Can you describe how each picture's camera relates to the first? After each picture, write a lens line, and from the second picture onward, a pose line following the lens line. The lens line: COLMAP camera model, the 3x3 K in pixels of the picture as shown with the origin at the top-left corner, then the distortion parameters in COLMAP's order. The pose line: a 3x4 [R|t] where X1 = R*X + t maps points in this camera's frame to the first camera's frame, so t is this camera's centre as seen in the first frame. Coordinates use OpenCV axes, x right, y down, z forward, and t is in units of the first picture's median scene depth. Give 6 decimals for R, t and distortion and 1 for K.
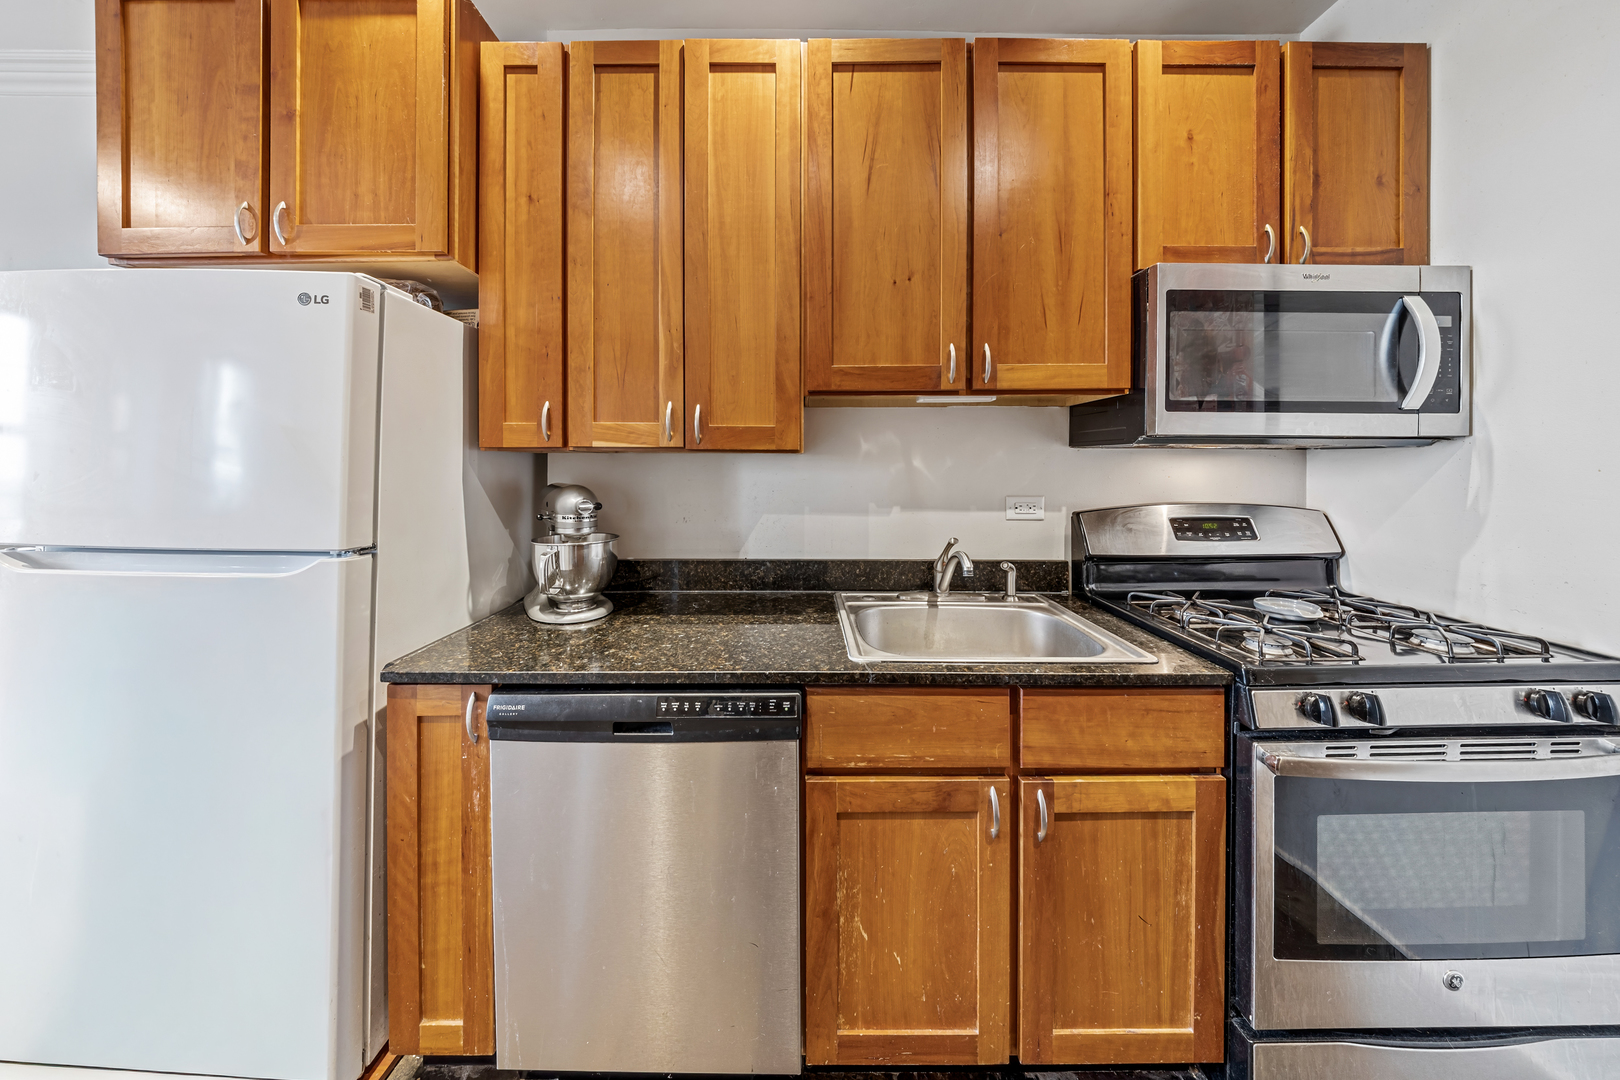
lens RADIAL K [[508.2, 0, 806.2], [0, 508.2, 468.3], [0, 0, 1]] dist [0.000034, -0.000035]
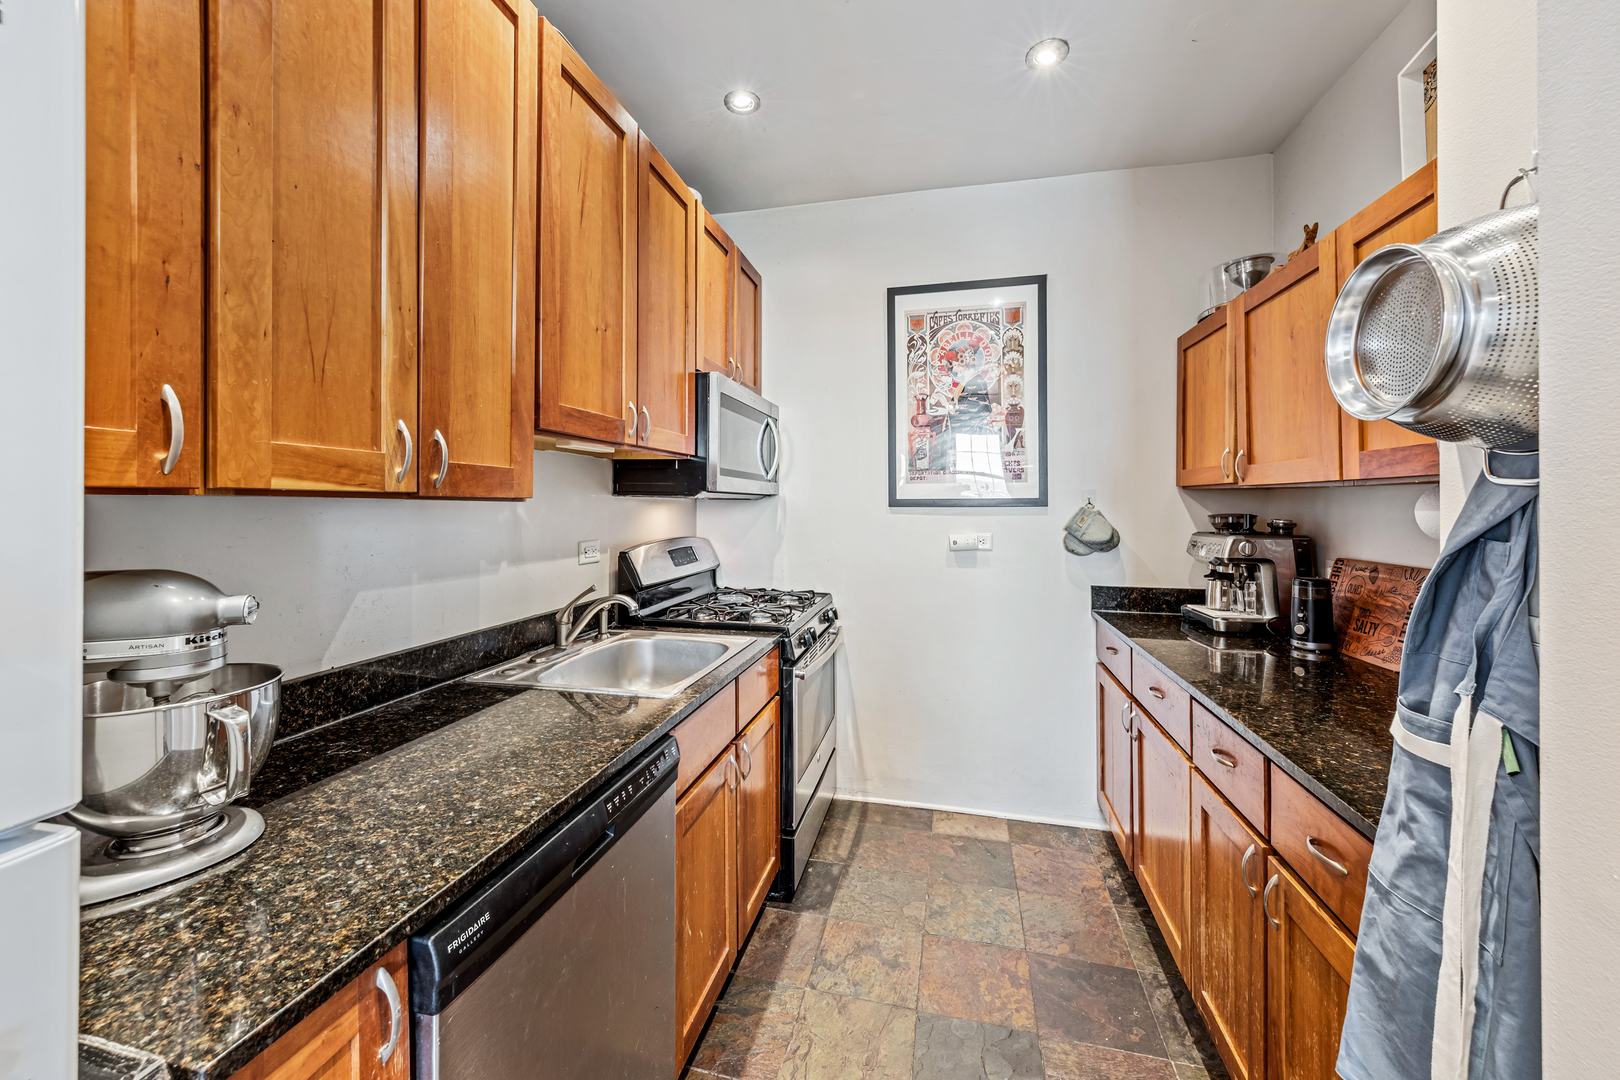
lens RADIAL K [[615.7, 0, 806.3], [0, 615.7, 499.5], [0, 0, 1]] dist [0.000298, -0.001747]
pose [[0.239104, 0.007032, 0.970968, -0.885757], [0.001939, 0.999968, -0.007720, -0.025106], [-0.970992, 0.003729, 0.239083, 0.323647]]
